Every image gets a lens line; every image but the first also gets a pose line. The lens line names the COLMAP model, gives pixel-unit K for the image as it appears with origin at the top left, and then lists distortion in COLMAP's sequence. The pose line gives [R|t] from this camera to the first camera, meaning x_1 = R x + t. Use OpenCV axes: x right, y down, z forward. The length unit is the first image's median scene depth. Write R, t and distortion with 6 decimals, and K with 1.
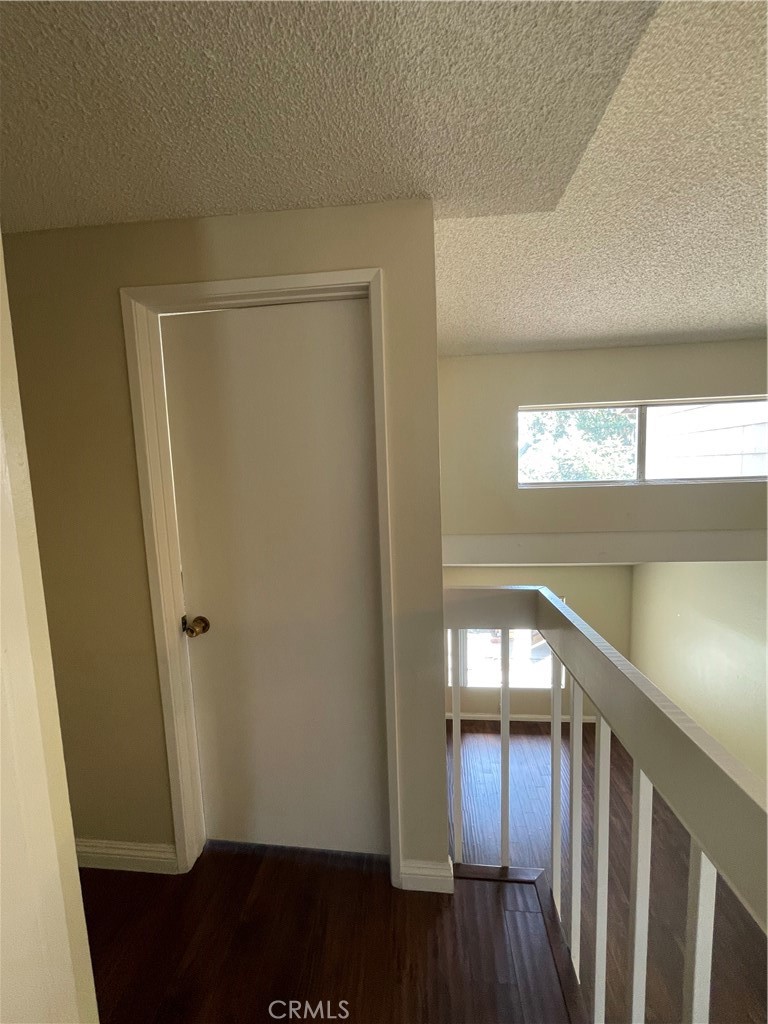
lens RADIAL K [[419.3, 0, 386.1], [0, 419.3, 508.1], [0, 0, 1]] dist [-0.004081, 0.003834]
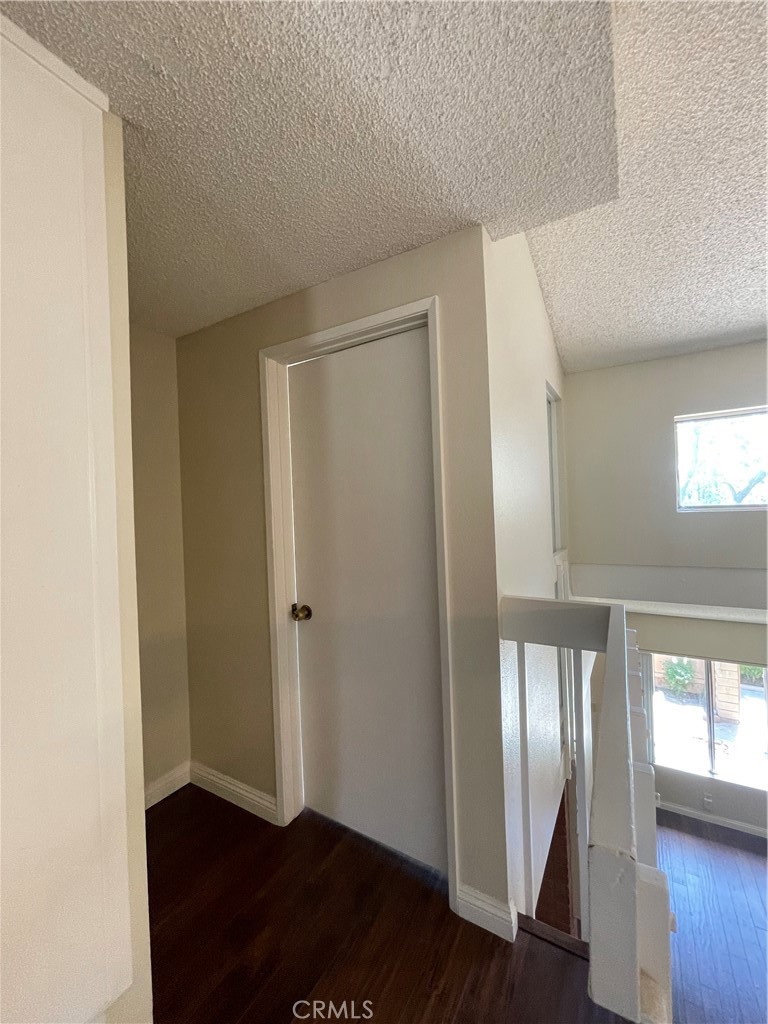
lens RADIAL K [[419.3, 0, 386.1], [0, 419.3, 508.1], [0, 0, 1]] dist [-0.004081, 0.003834]
pose [[0.904748, 0.001532, -0.425945, 0.296686], [-0.039834, 0.995915, -0.081031, 0.074176], [0.424081, 0.090280, 0.901113, -0.009185]]
